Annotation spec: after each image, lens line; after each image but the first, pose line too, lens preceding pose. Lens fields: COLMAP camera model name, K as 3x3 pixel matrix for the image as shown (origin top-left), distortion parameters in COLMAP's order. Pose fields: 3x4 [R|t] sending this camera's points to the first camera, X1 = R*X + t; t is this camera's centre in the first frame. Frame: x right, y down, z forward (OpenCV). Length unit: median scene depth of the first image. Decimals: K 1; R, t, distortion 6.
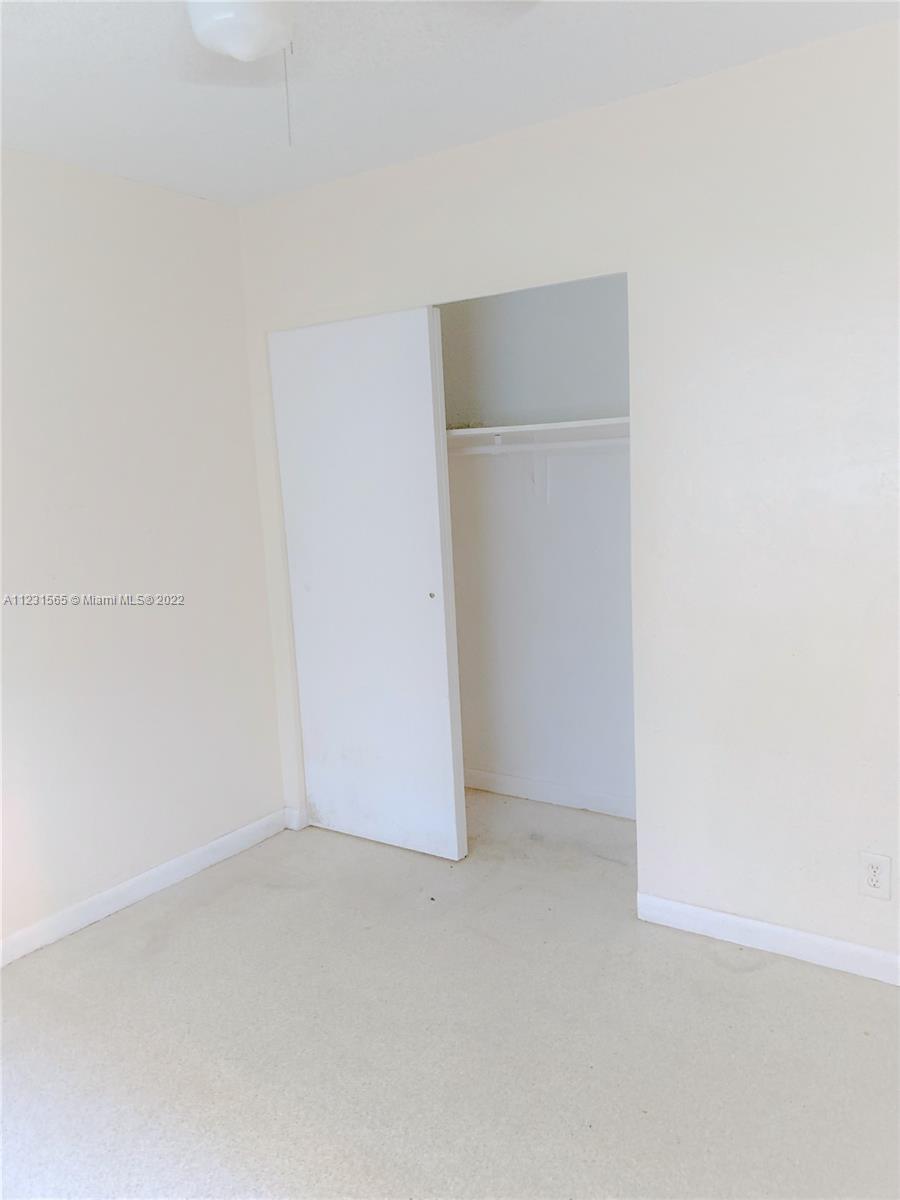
lens RADIAL K [[932.1, 0, 439.9], [0, 932.1, 609.9], [0, 0, 1]] dist [0.069769, -0.051137]
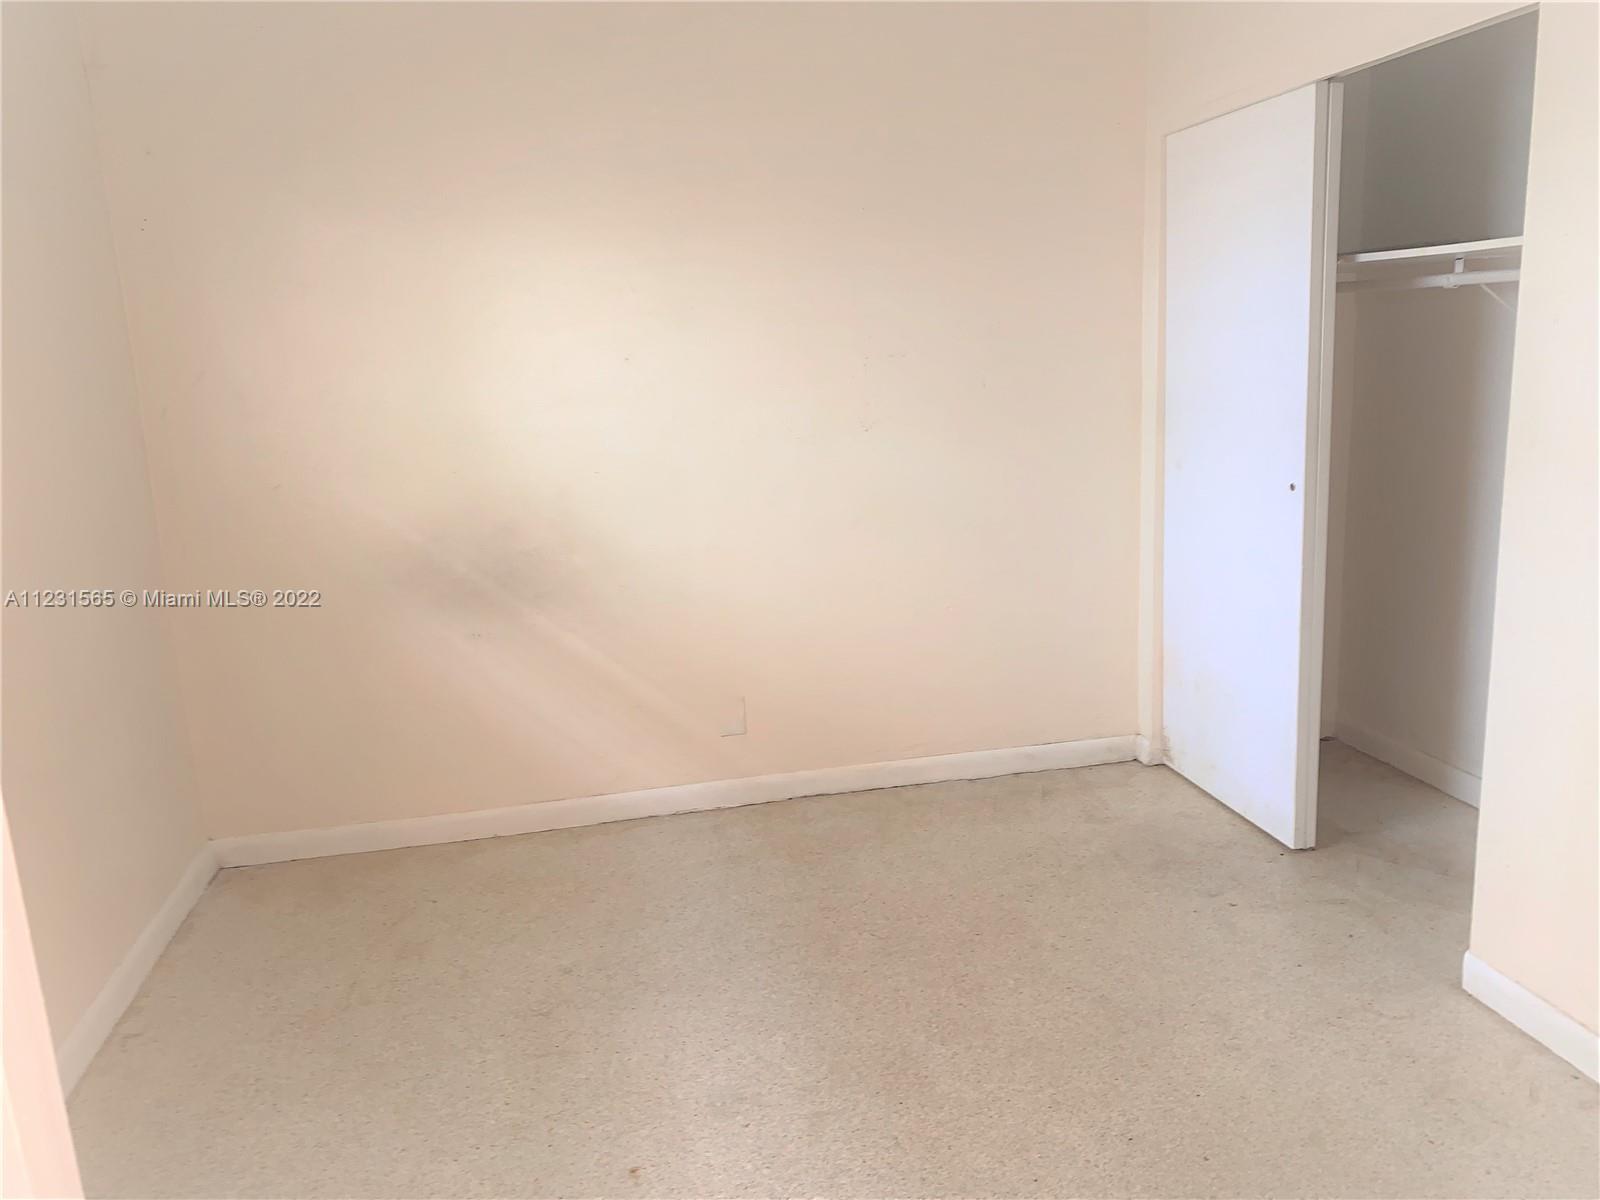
lens RADIAL K [[1256.2, 0, 800.0], [0, 1256.2, 600.0], [0, 0, 1]] dist [0.063977, -0.047924]
pose [[0.721378, 0.157086, -0.674491, 0.383779], [-0.093197, 0.987096, 0.130215, -0.021493], [0.686242, -0.031074, 0.726709, 0.008682]]
